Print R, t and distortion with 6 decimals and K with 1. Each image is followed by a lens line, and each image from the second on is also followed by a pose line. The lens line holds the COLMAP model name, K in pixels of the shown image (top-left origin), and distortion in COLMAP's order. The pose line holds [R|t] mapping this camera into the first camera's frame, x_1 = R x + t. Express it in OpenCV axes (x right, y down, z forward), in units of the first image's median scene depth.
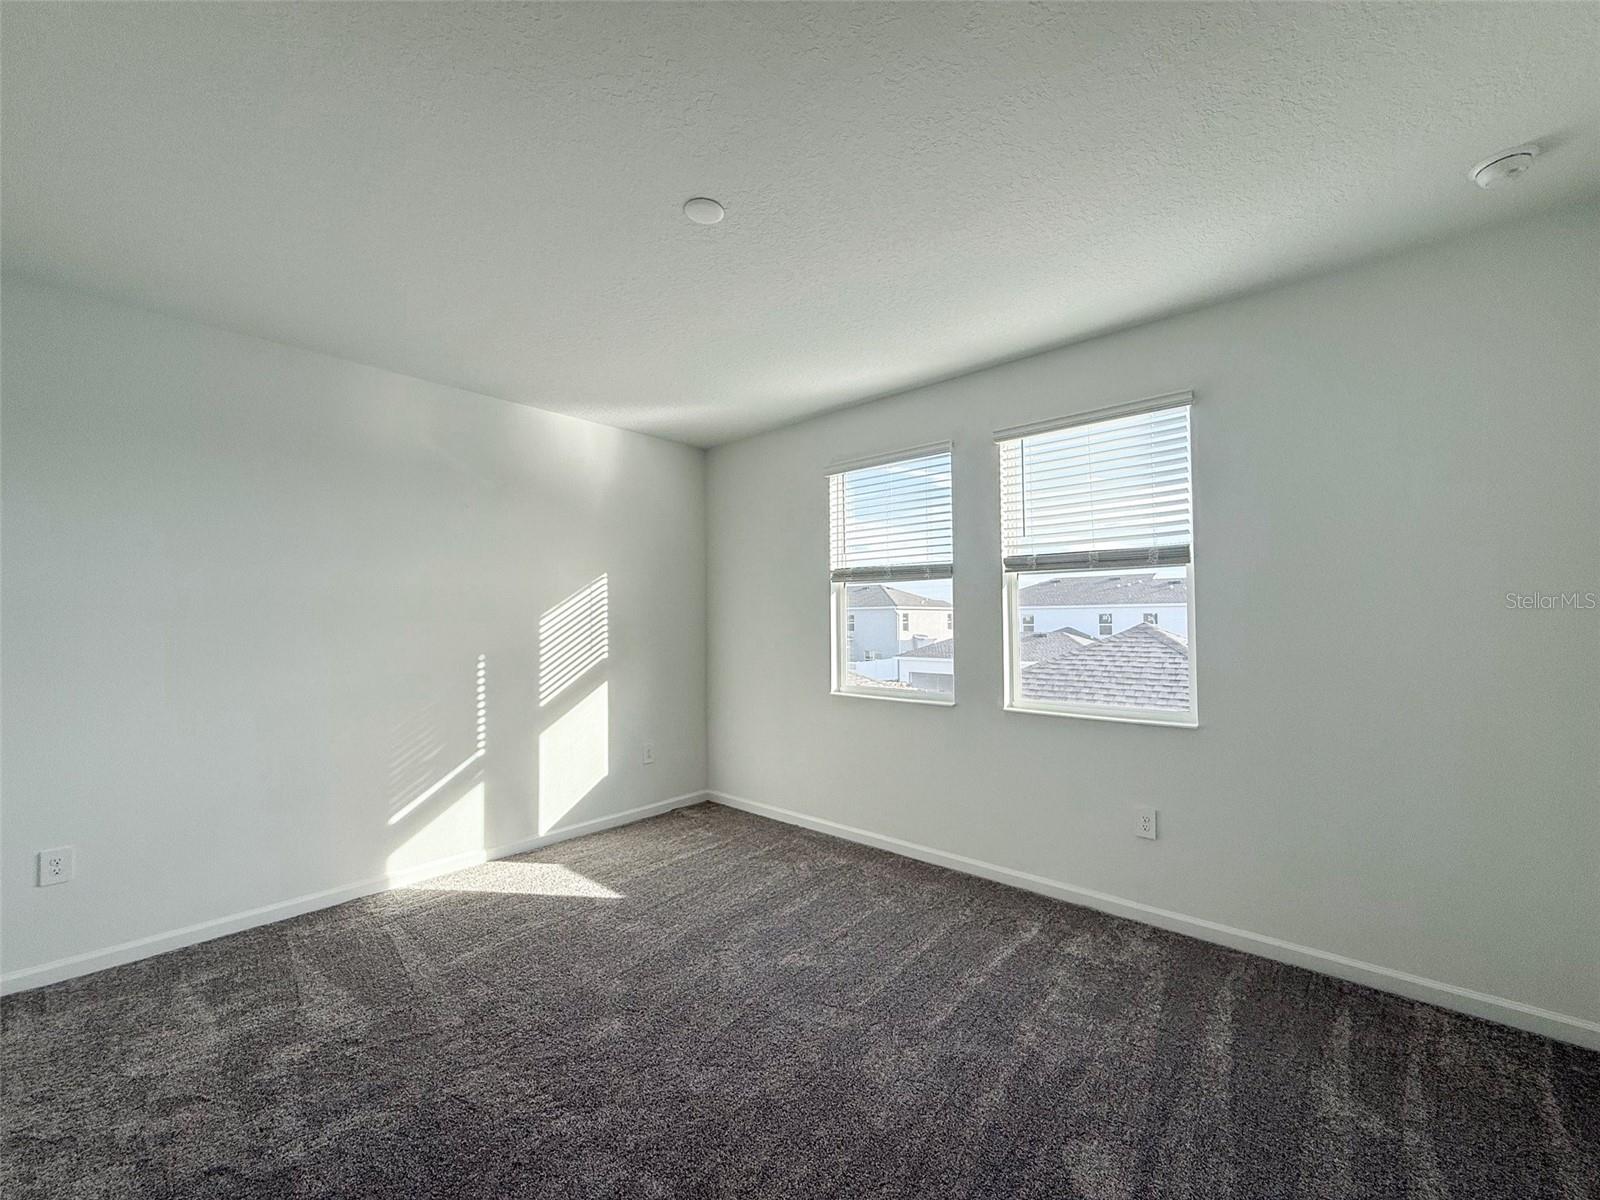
lens RADIAL K [[642.0, 0, 826.0], [0, 642.0, 618.9], [0, 0, 1]] dist [0.003489, -0.000585]
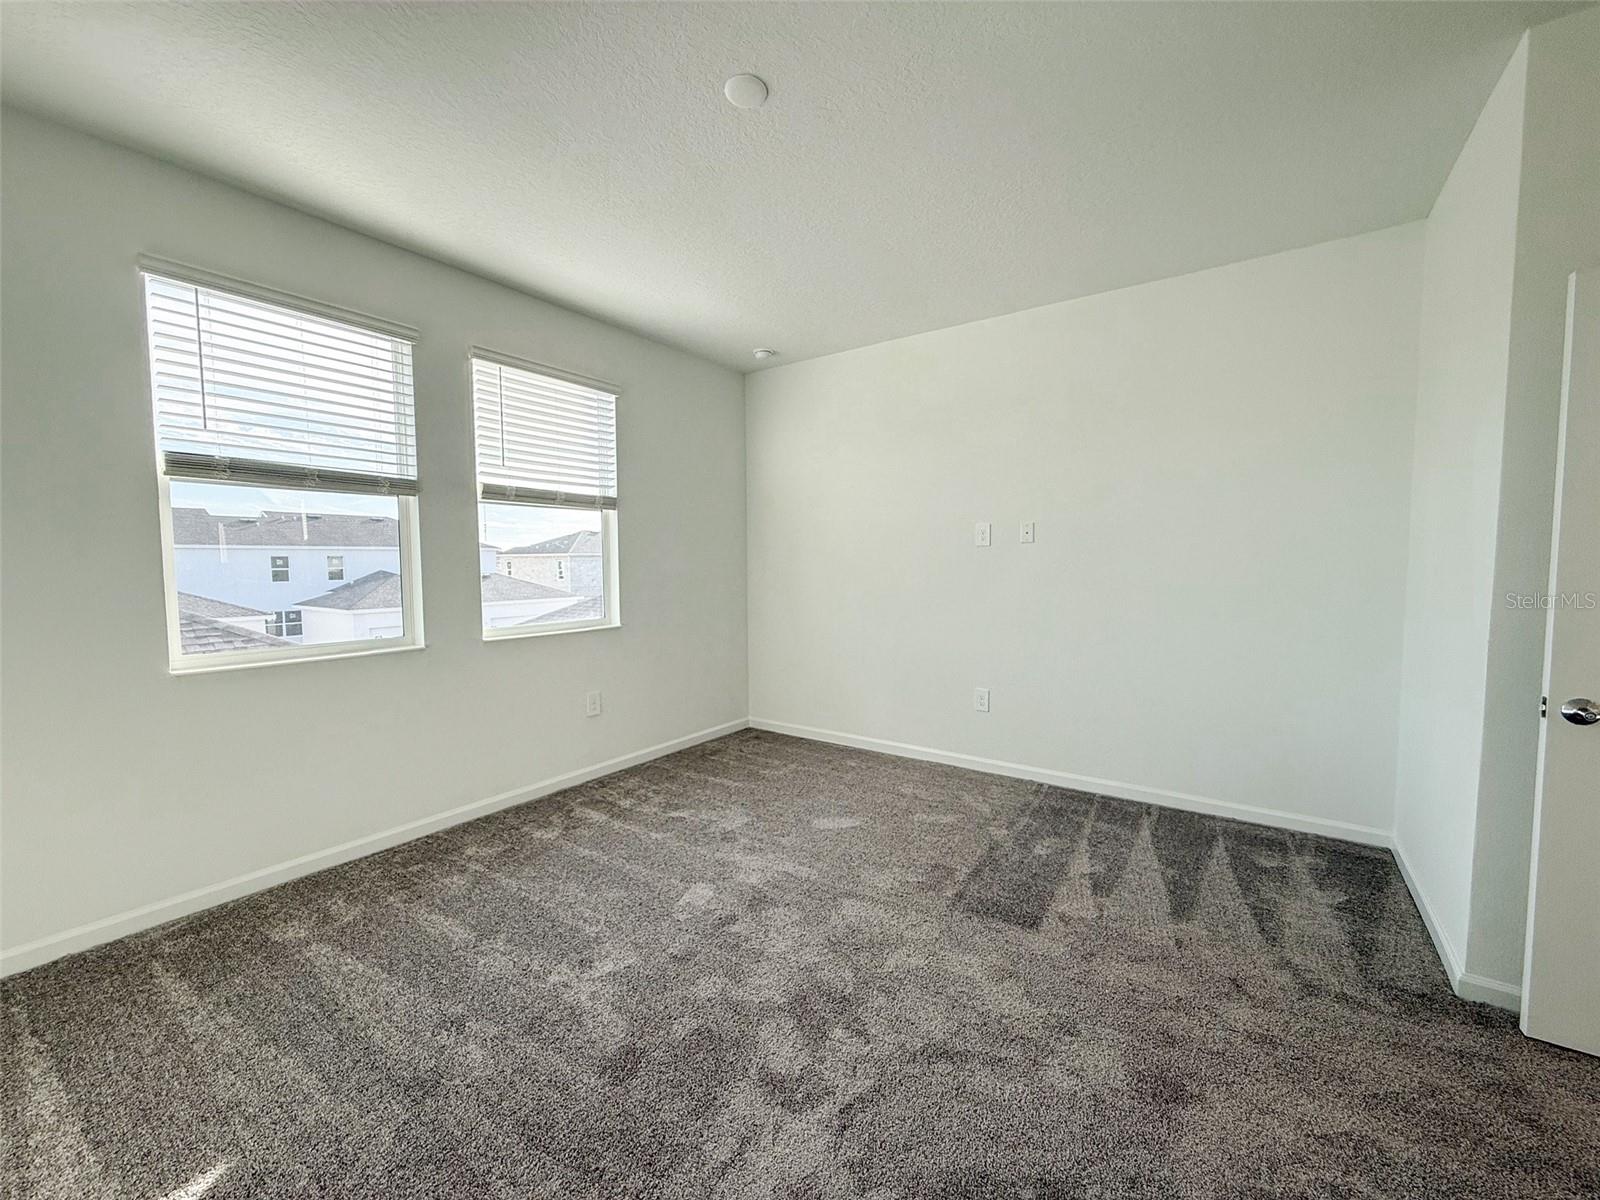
lens RADIAL K [[642.0, 0, 794.0], [0, 642.0, 597.9], [0, 0, 1]] dist [0.003489, -0.000585]
pose [[-0.090636, -0.069035, 0.993488, -0.727527], [-0.014529, 0.997580, 0.067994, 0.002888], [-0.995778, -0.008272, -0.091420, 0.619499]]
